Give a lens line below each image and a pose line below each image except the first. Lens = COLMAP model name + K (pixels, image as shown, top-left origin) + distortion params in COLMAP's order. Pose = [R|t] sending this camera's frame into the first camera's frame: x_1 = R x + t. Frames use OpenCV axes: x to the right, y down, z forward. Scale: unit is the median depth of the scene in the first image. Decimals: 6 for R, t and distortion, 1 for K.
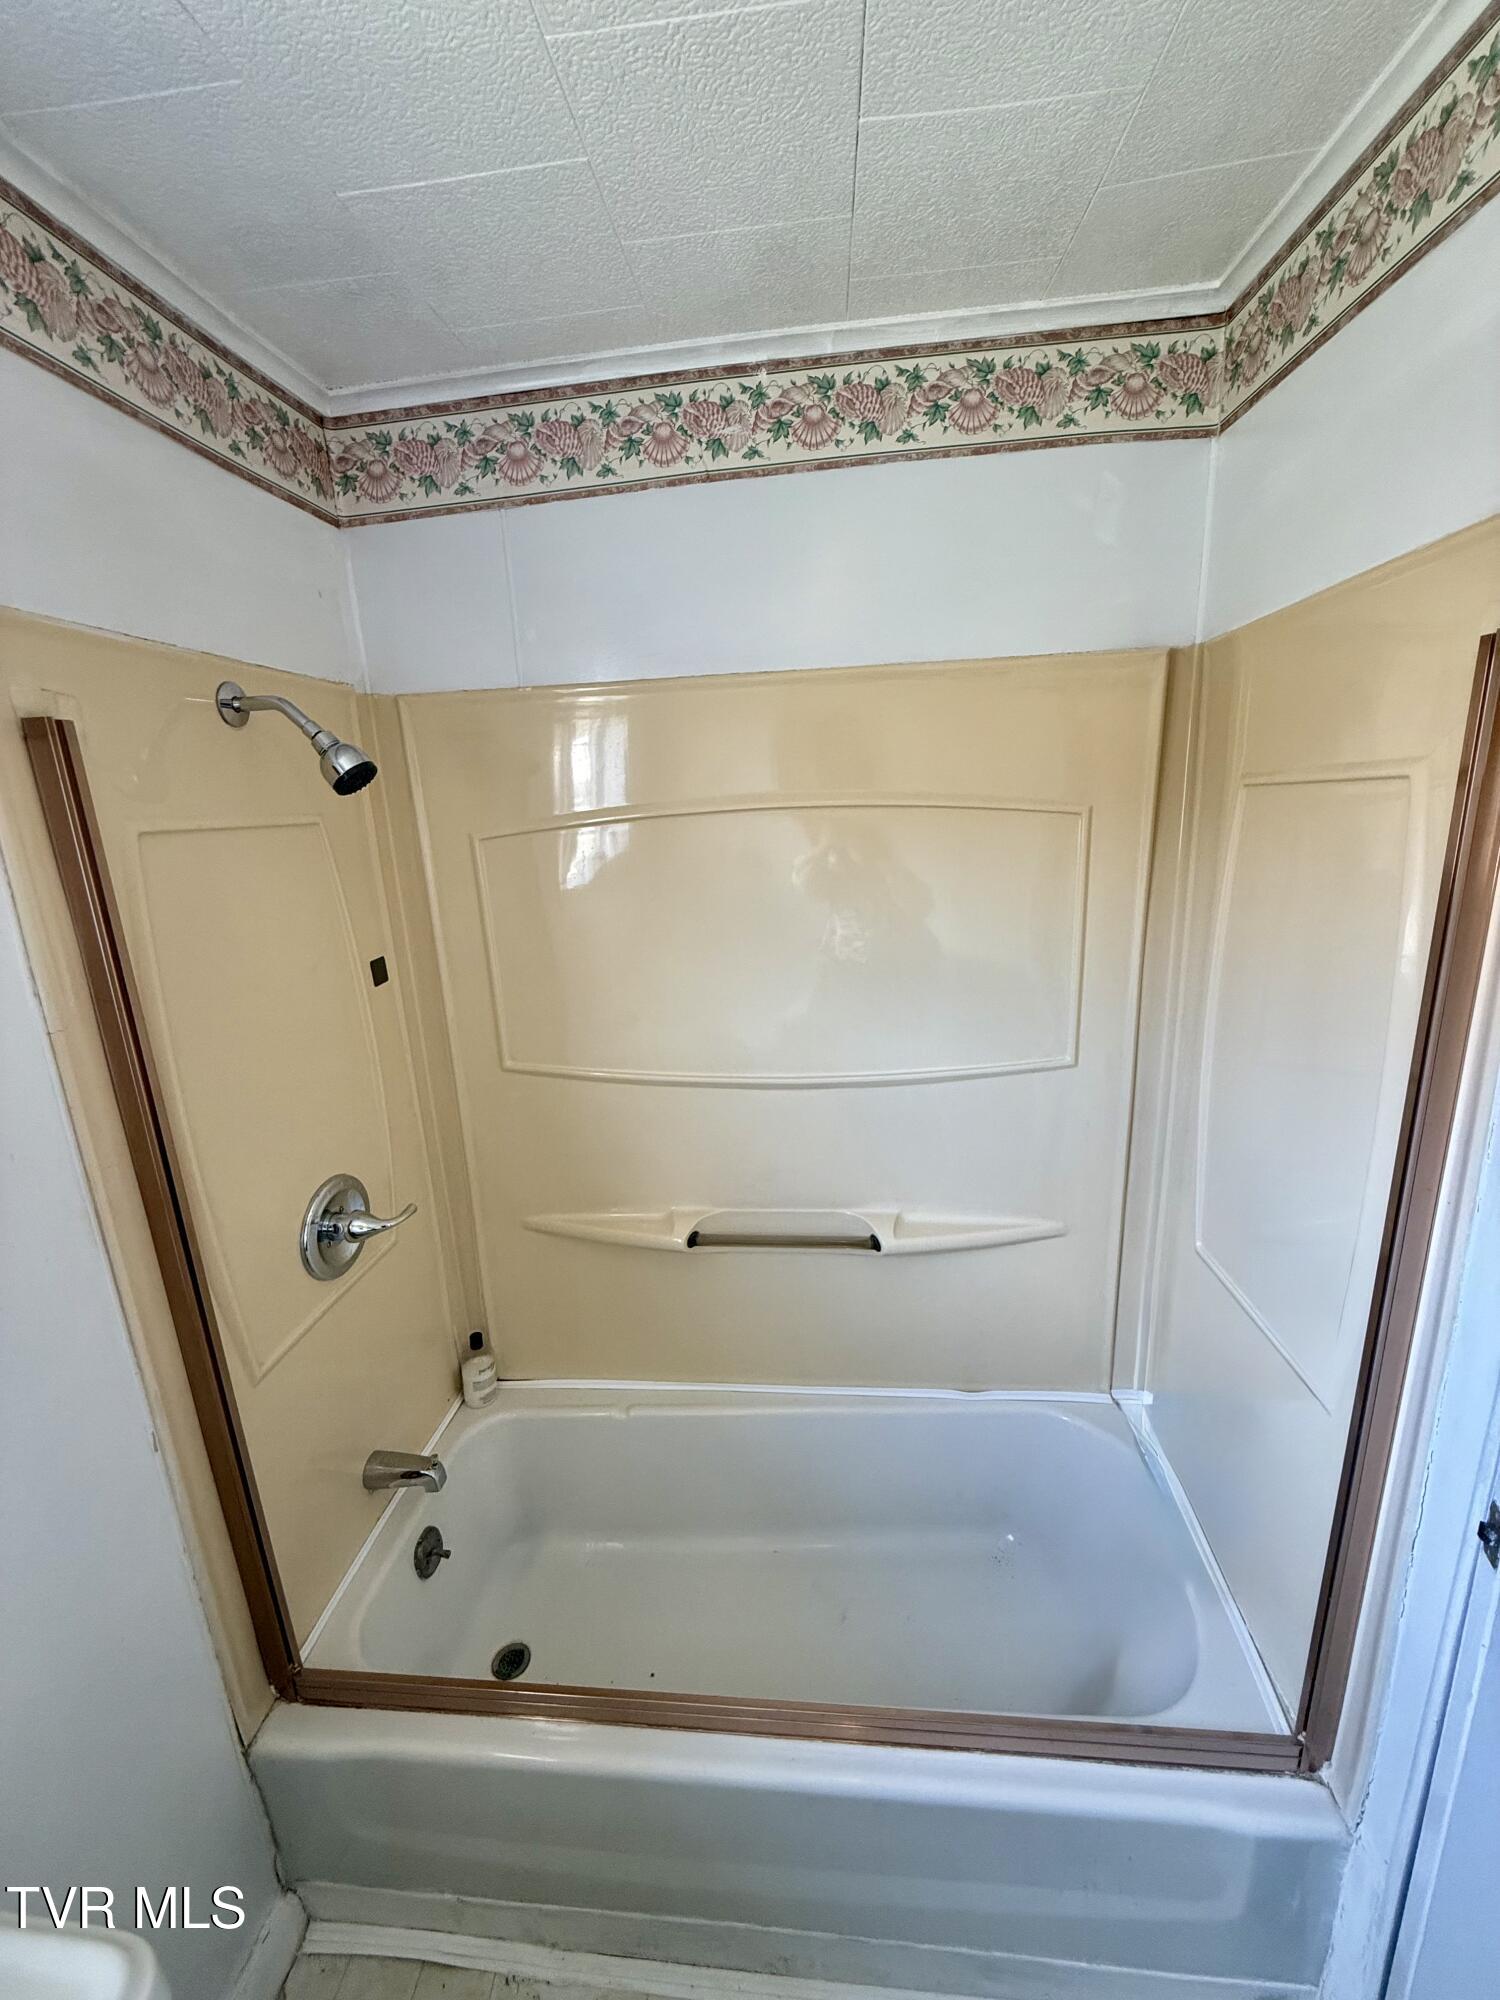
lens RADIAL K [[797.6, 0, 748.2], [0, 797.6, 998.0], [0, 0, 1]] dist [0.002019, 0.000404]
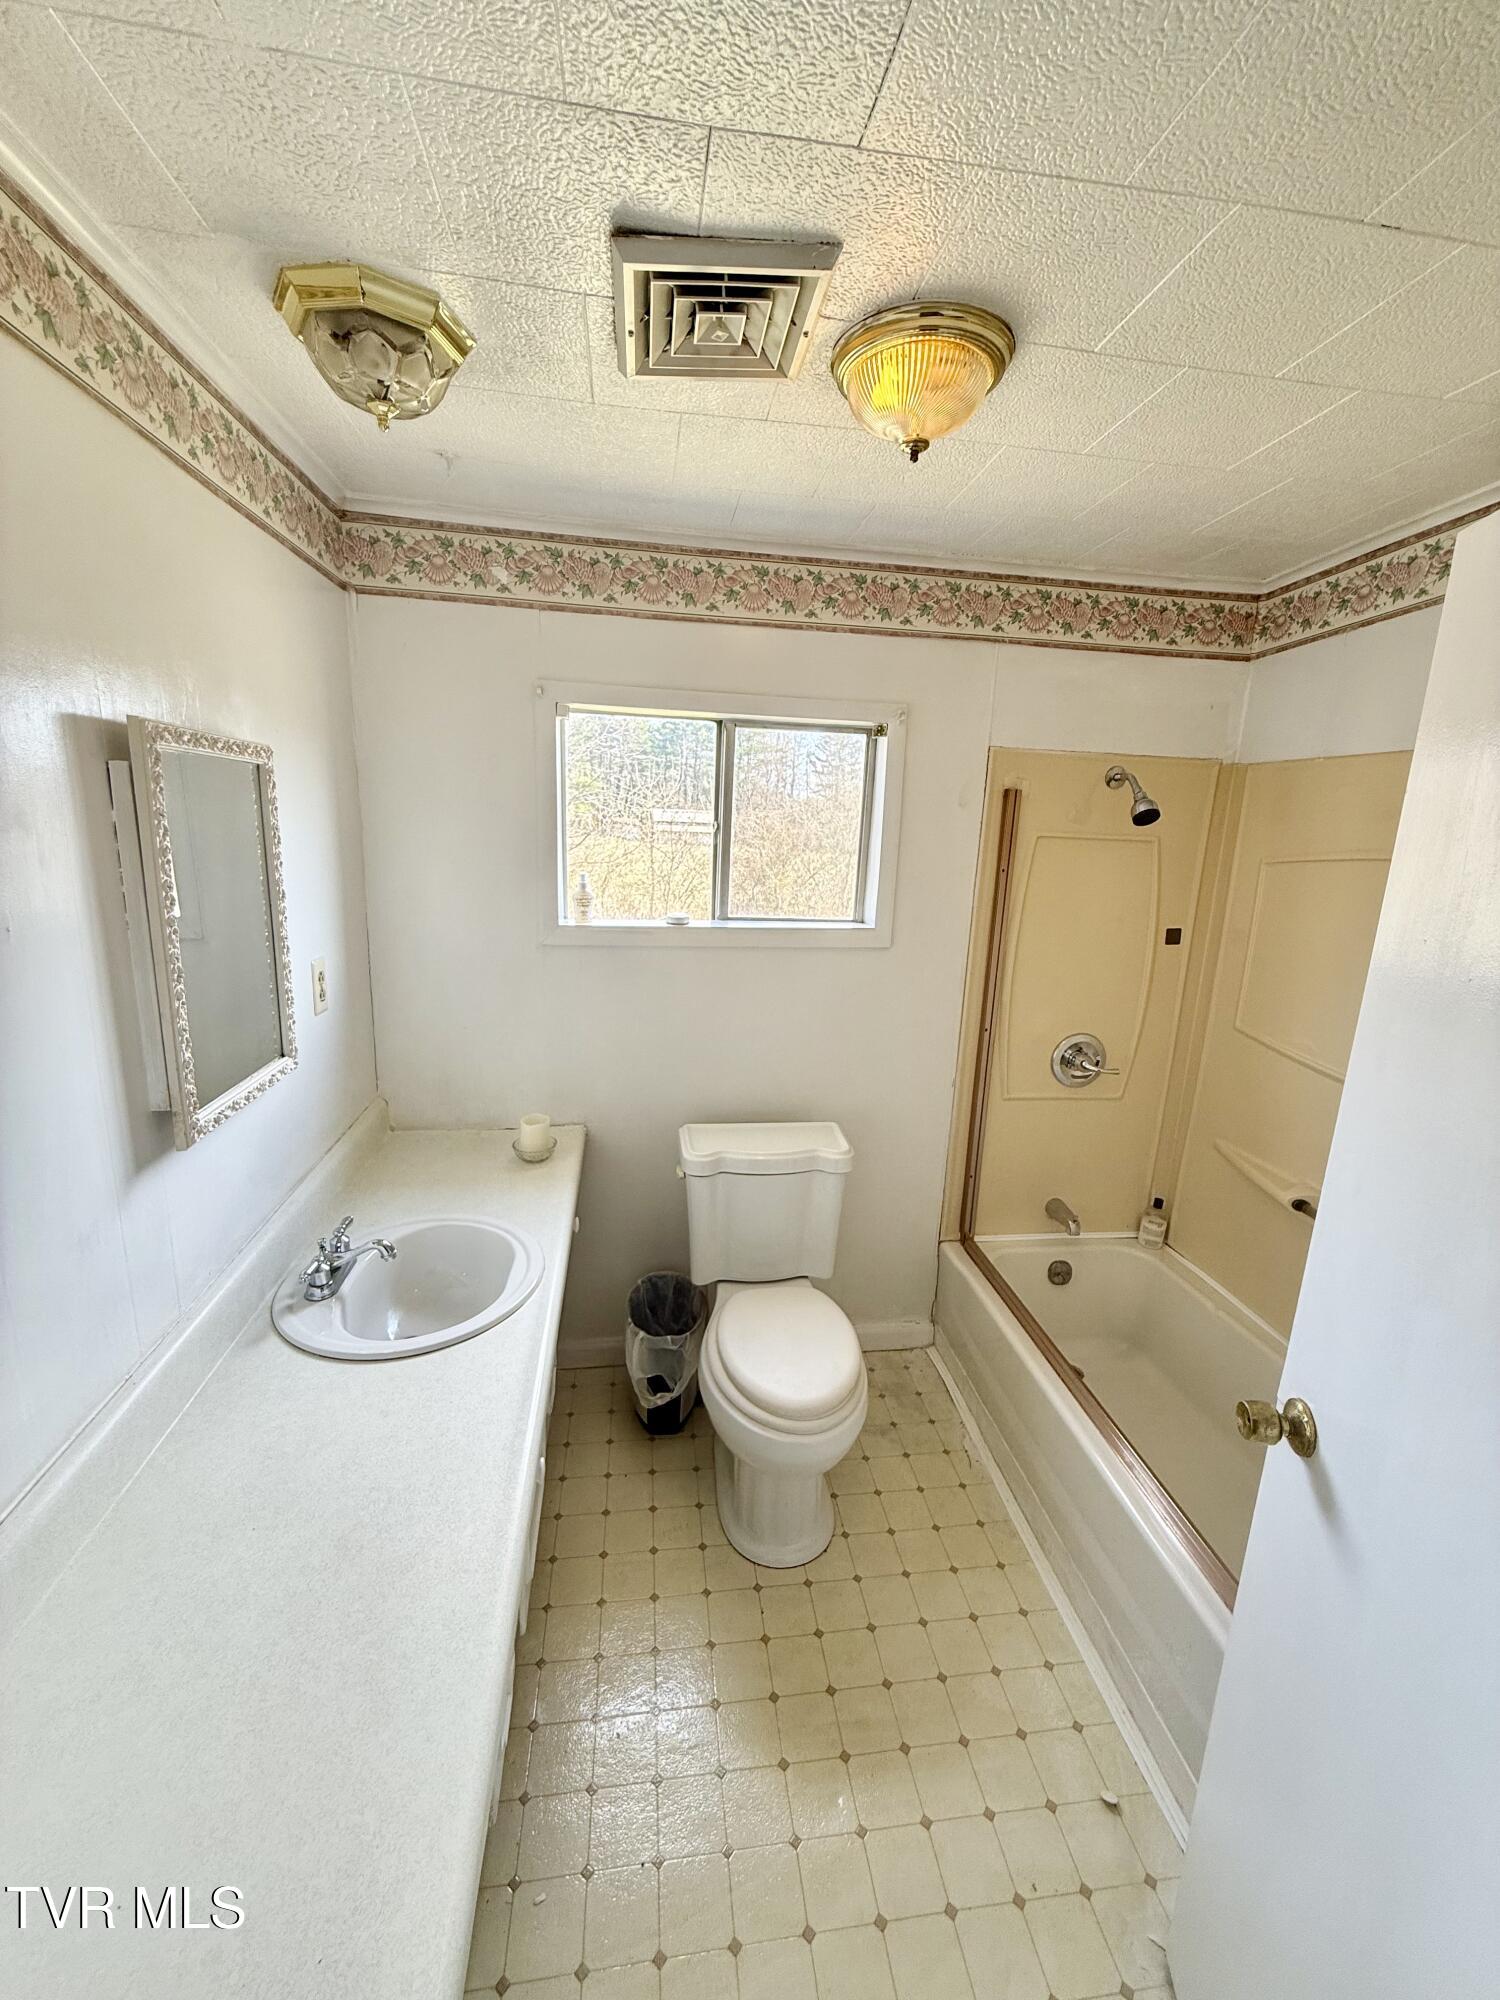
lens RADIAL K [[797.6, 0, 756.1], [0, 797.6, 1001.6], [0, 0, 1]] dist [0.002019, 0.000404]
pose [[0.223438, 0.268989, -0.936867, 0.964300], [-0.288428, 0.936369, 0.200057, 0.011288], [0.931066, 0.225518, 0.286804, -0.222485]]
